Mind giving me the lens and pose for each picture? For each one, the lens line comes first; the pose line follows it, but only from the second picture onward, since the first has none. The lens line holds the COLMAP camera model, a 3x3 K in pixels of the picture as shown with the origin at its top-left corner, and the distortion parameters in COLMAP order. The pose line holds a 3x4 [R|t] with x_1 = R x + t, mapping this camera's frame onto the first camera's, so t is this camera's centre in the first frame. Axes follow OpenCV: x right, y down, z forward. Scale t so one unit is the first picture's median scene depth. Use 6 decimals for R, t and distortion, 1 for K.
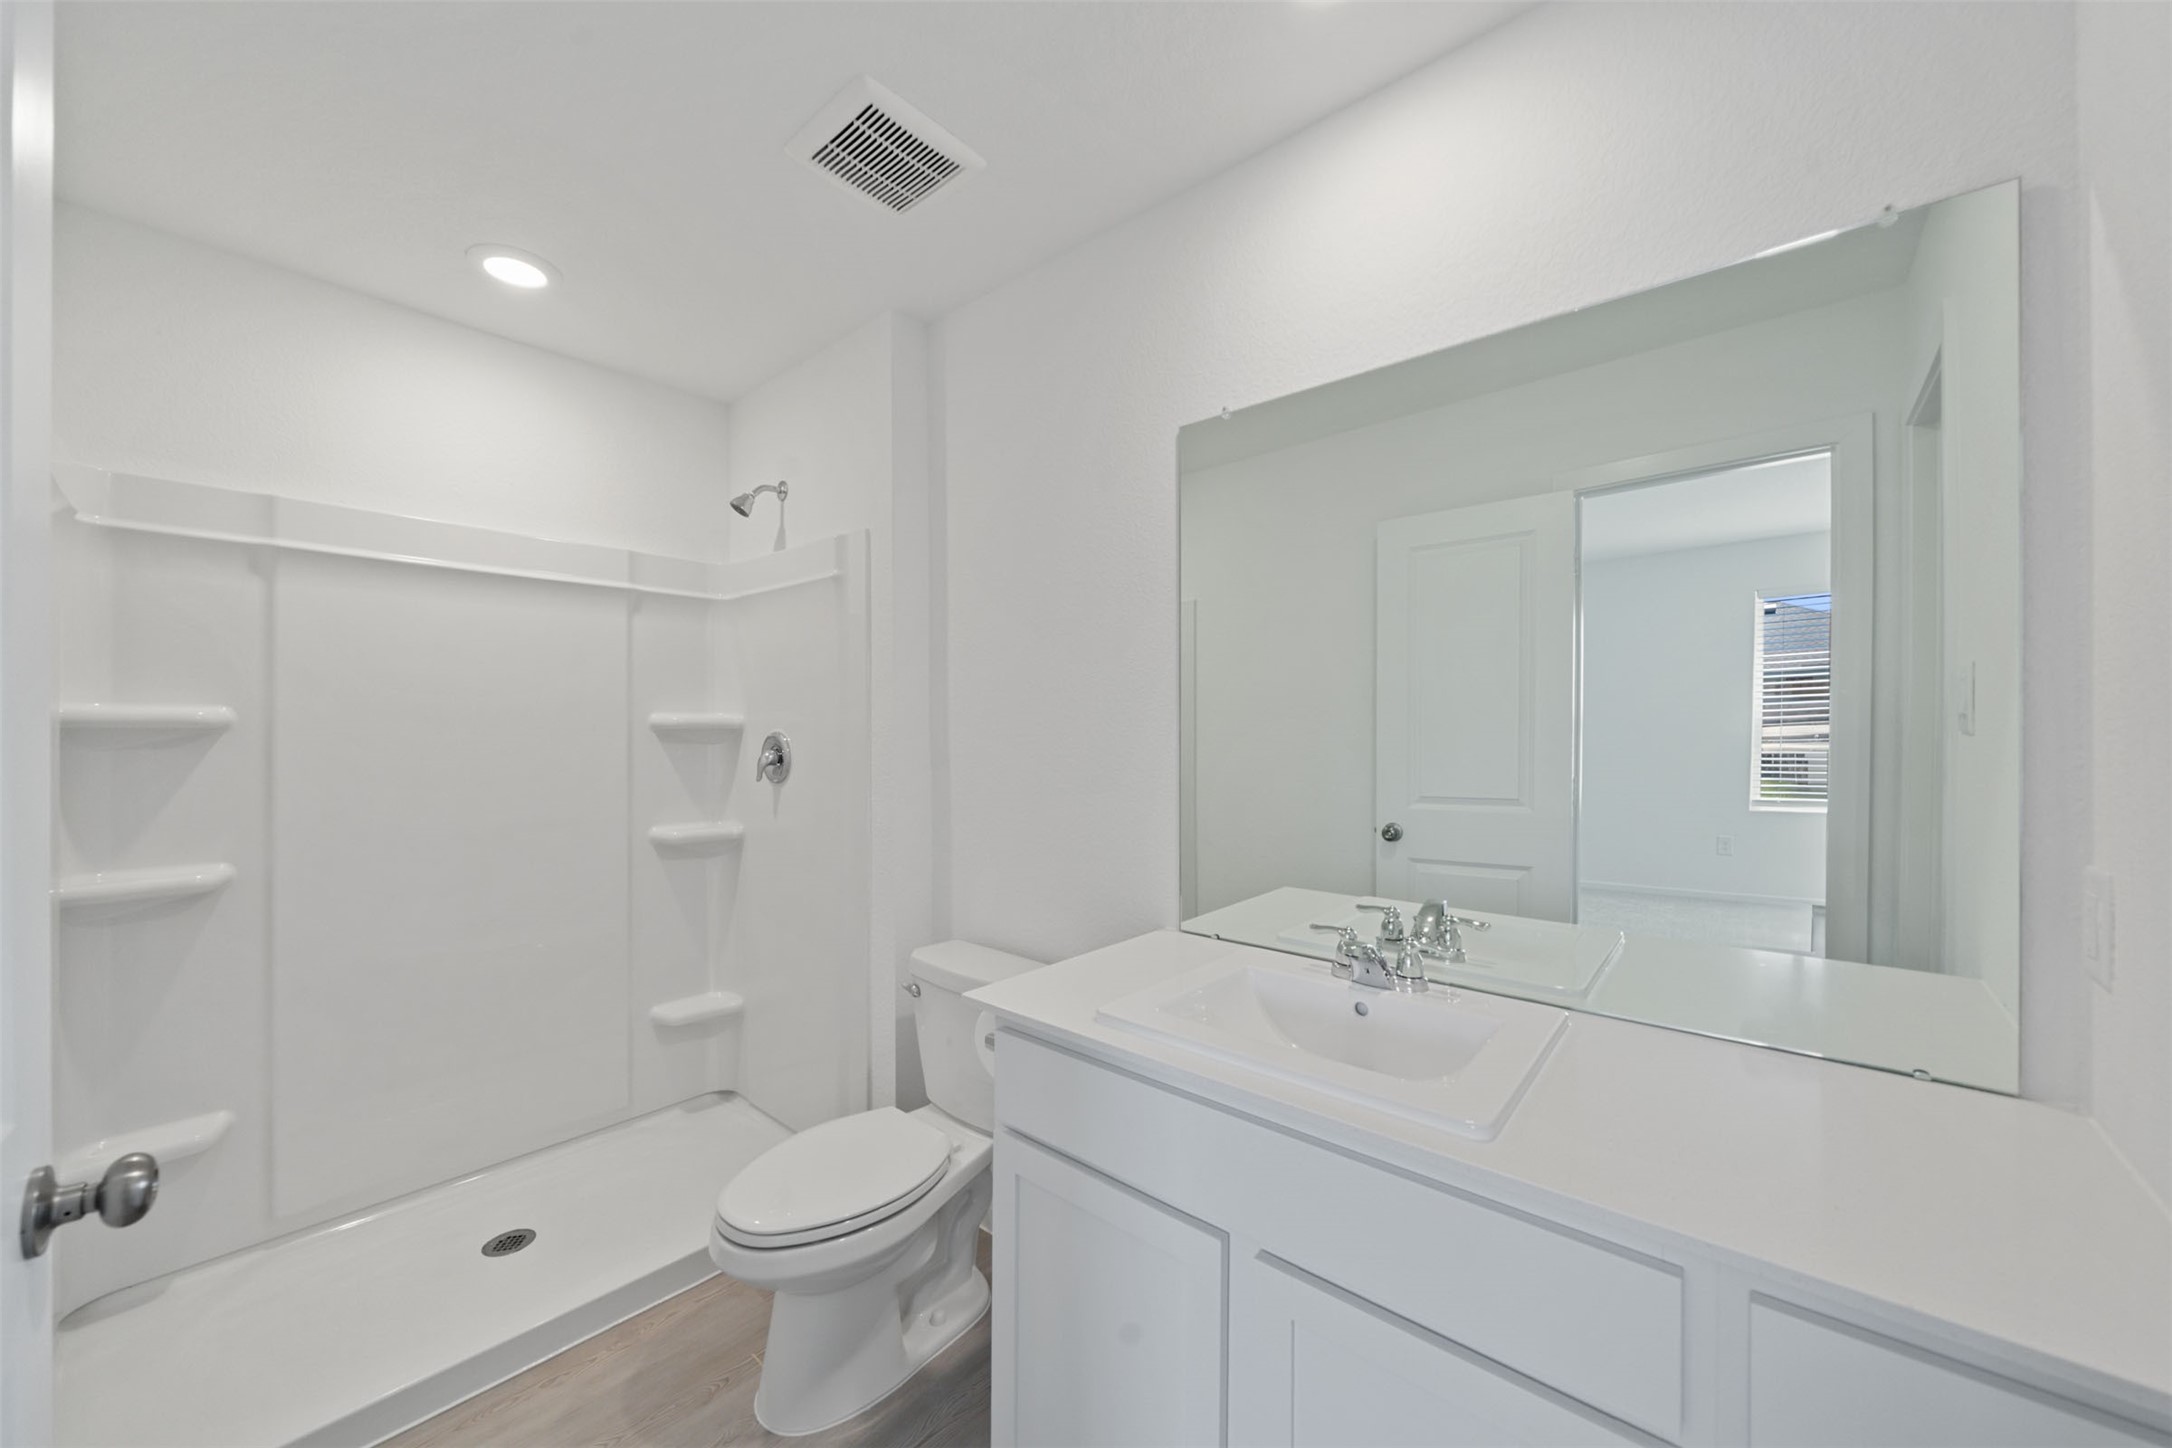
lens RADIAL K [[796.4, 0, 1086.0], [0, 796.4, 724.0], [0, 0, 1]] dist [-0.000849, -0.000055]
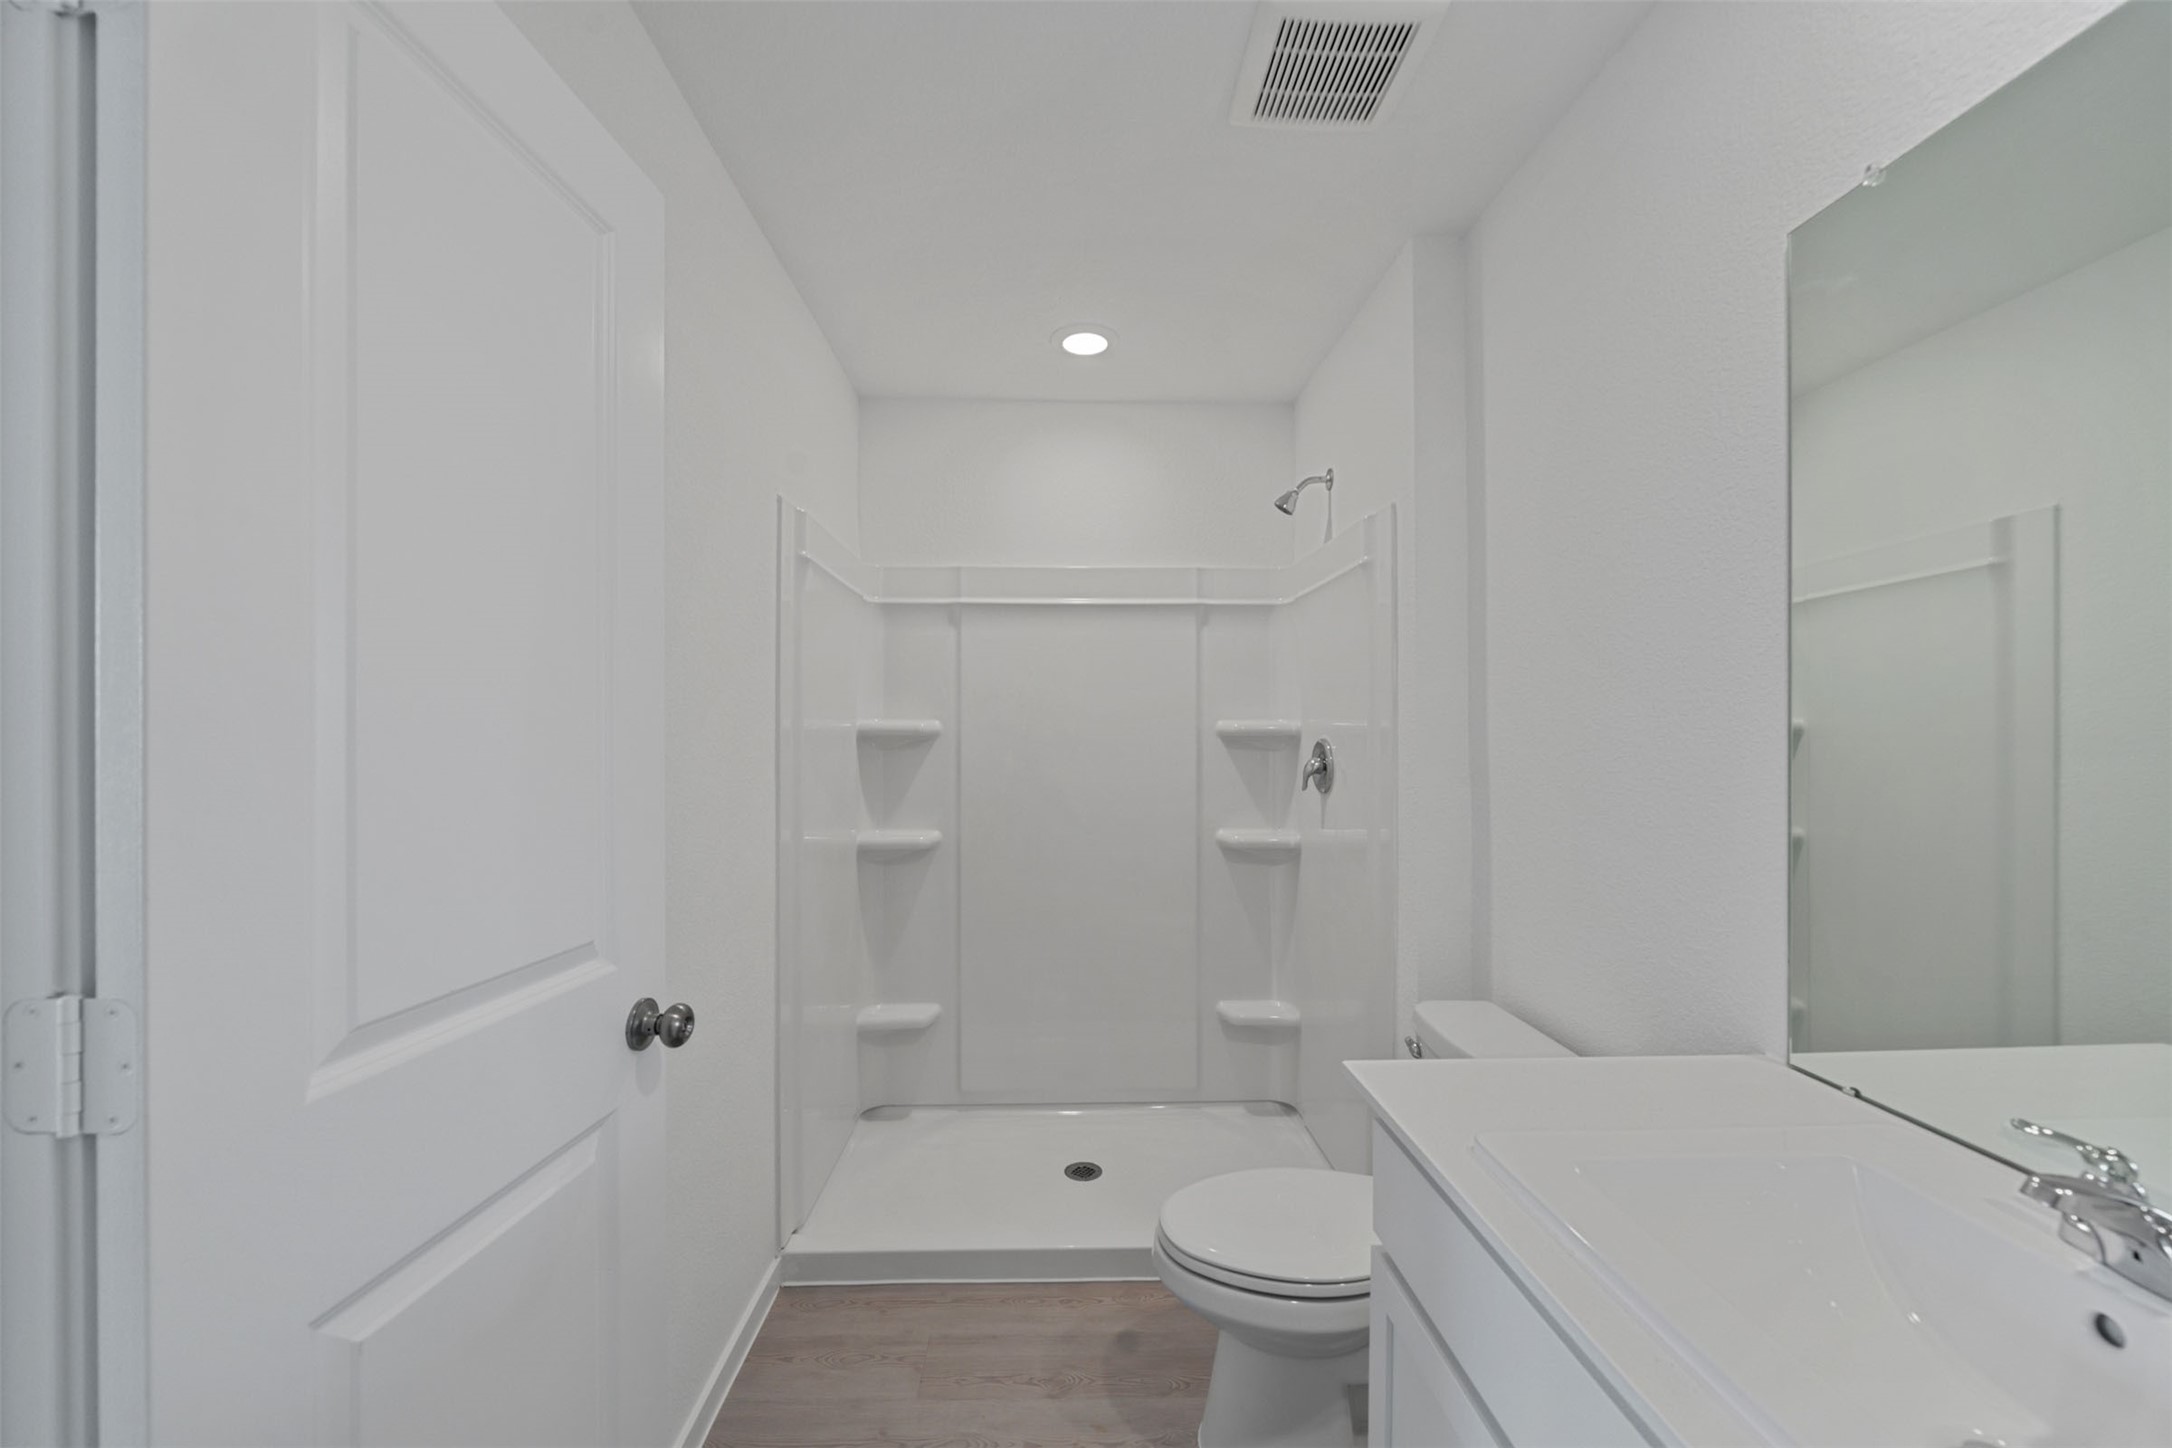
lens RADIAL K [[849.6, 0, 1084.4], [0, 849.6, 737.2], [0, 0, 1]] dist [0.000989, -0.000209]
pose [[0.683305, -0.001099, -0.730132, 0.194338], [0.006556, 0.999968, 0.004630, 0.002673], [0.730103, -0.007950, 0.683291, 0.144915]]
